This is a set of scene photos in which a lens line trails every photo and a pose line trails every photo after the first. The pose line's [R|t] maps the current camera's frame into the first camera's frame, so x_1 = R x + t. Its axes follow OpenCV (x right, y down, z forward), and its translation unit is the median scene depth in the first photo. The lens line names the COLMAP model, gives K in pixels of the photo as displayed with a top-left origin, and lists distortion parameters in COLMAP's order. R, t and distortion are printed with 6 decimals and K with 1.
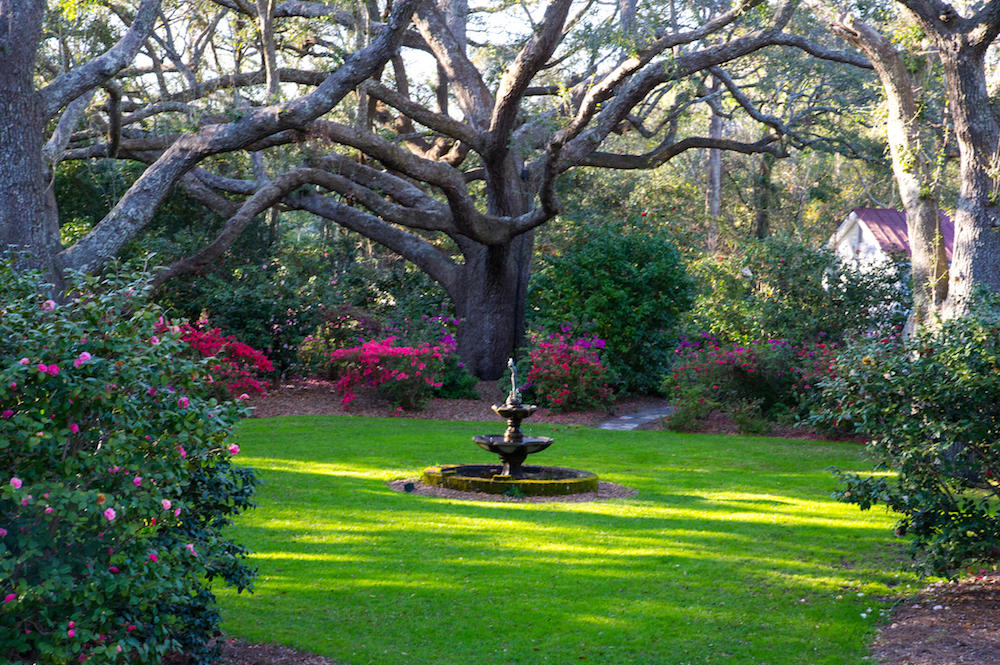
lens RADIAL K [[2239.3, 0, 500.8], [0, 2239.3, 342.0], [0, 0, 1]] dist [0.615877, 0.000000]
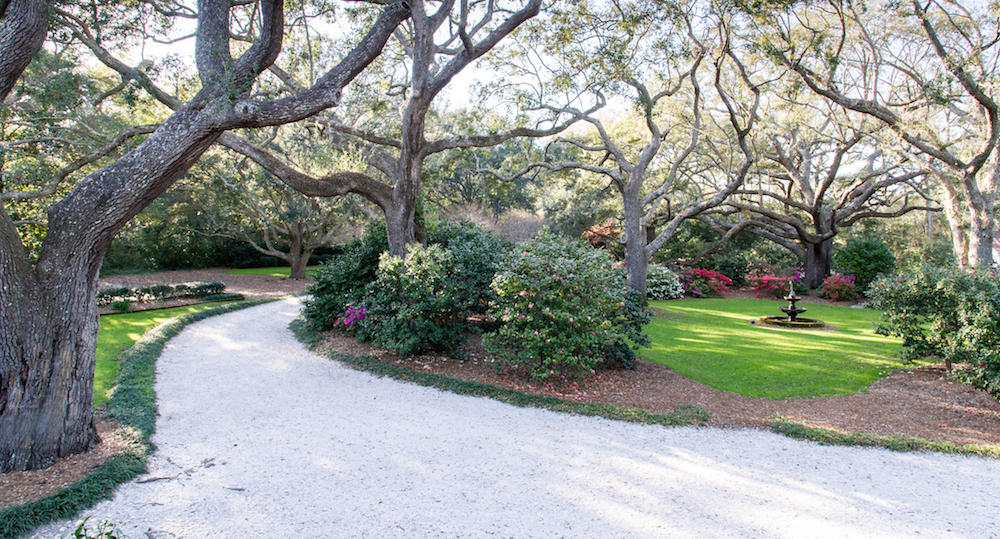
lens RADIAL K [[668.0, 0, 489.7], [0, 668.0, 215.1], [0, 0, 1]] dist [0.006823, -0.007098]
pose [[0.861643, -0.024646, -0.506916, 0.105068], [-0.019904, 0.996411, -0.082278, 0.000520], [0.507124, 0.080984, 0.858060, 0.013707]]
